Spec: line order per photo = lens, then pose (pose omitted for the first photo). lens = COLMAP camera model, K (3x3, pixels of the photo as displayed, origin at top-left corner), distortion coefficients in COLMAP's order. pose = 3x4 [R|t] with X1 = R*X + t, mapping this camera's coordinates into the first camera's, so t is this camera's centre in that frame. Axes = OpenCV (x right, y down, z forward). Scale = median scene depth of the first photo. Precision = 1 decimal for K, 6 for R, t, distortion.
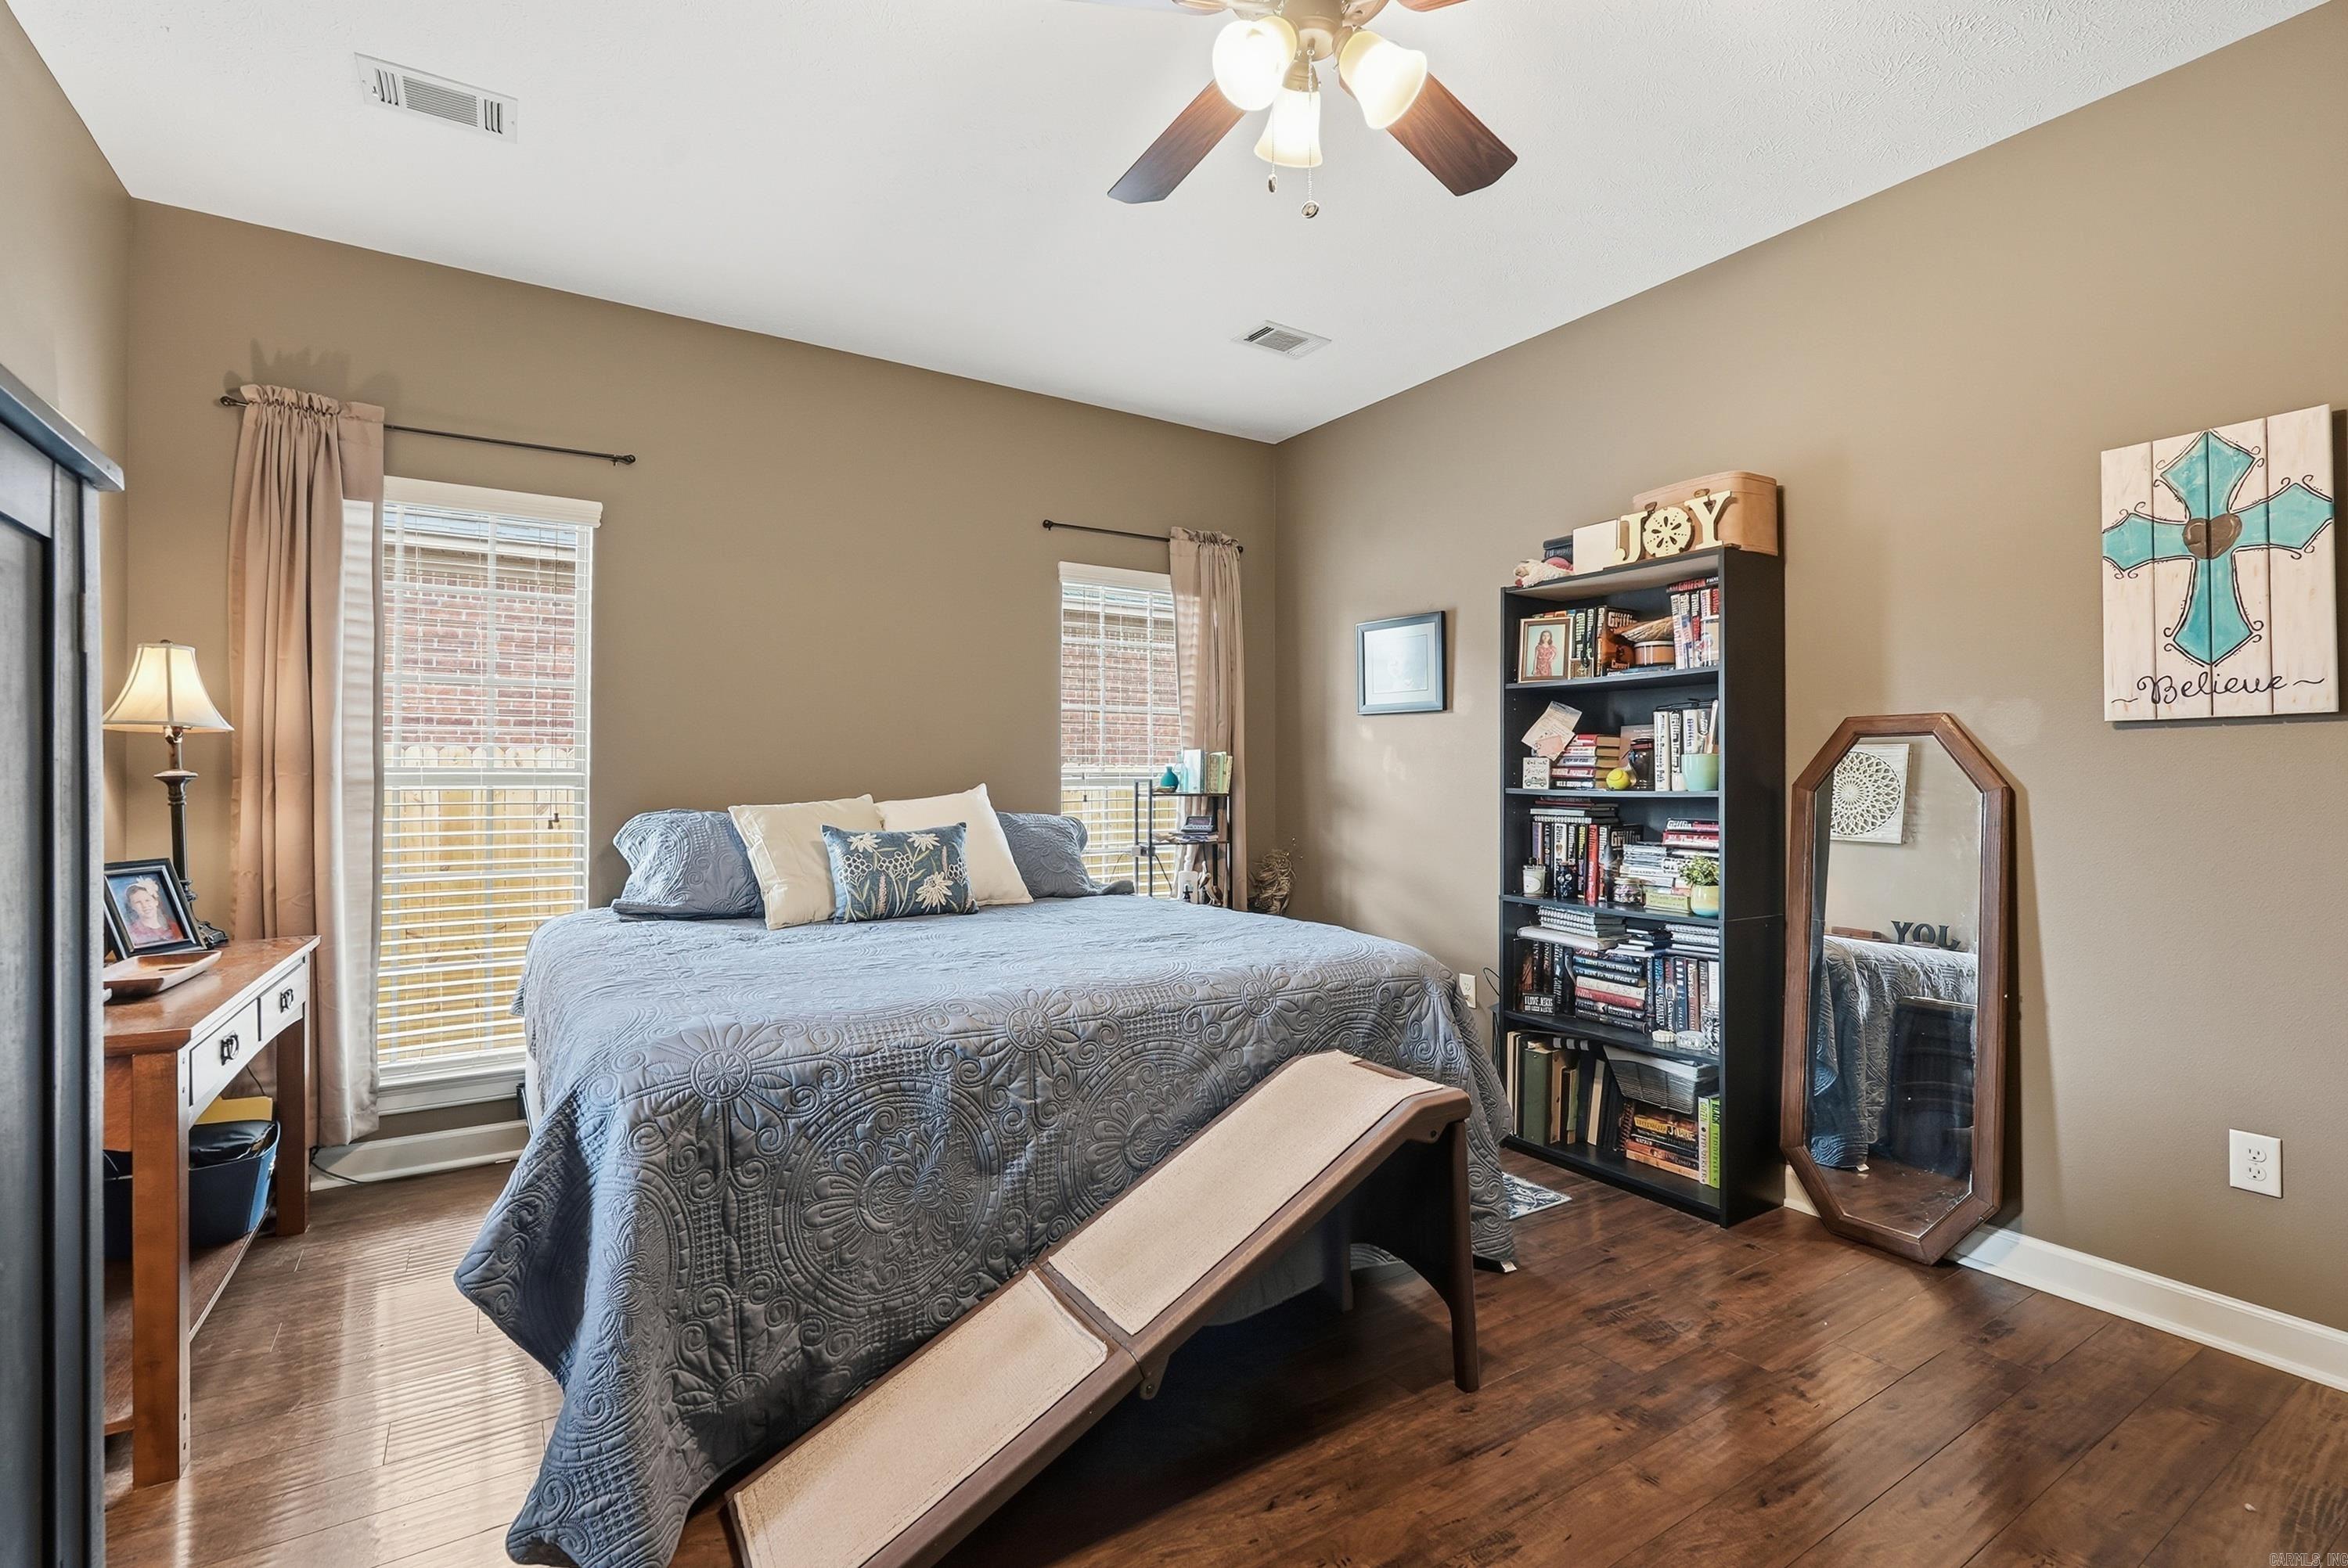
lens RADIAL K [[1058.0, 0, 1176.3], [0, 1058.0, 775.2], [0, 0, 1]] dist [-0.014541, 0.006587]
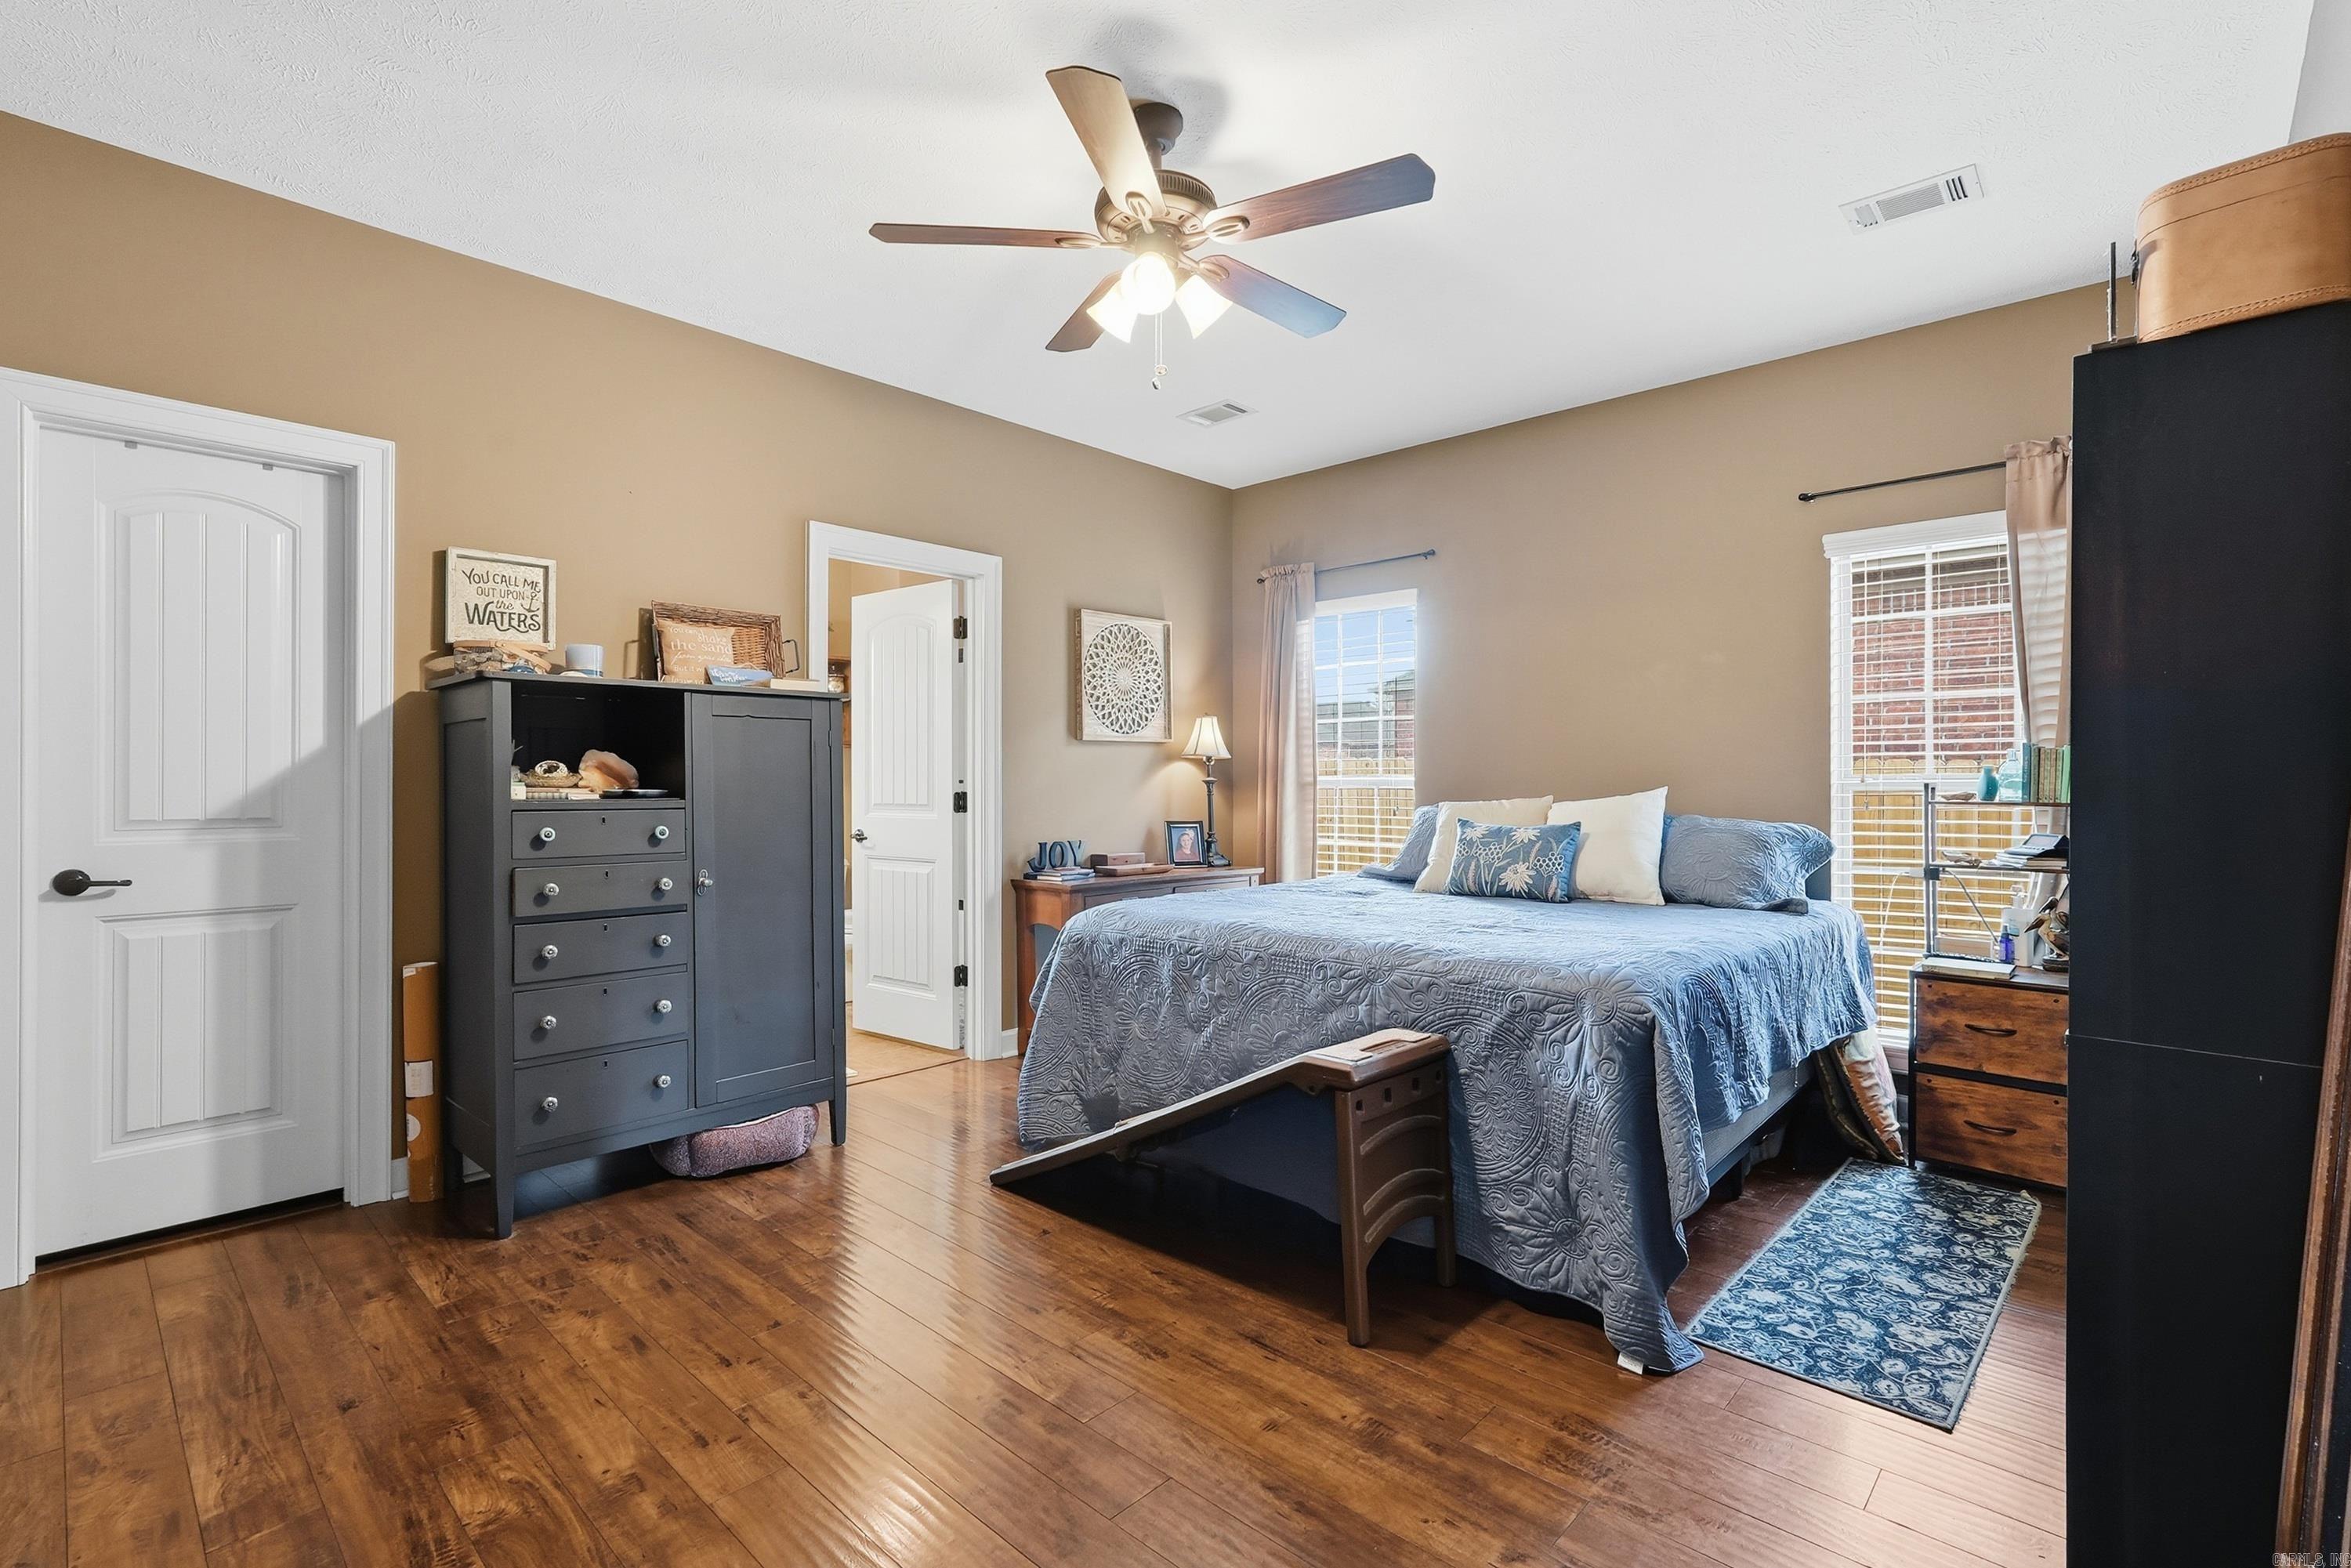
lens RADIAL K [[1059.4, 0, 1180.2], [0, 1059.4, 785.8], [0, 0, 1]] dist [-0.014541, 0.006587]
pose [[0.252085, 0.002820, -0.967701, 1.161928], [0.002504, 0.999991, 0.003566, 0.004258], [0.967702, -0.003322, 0.252075, 0.500948]]
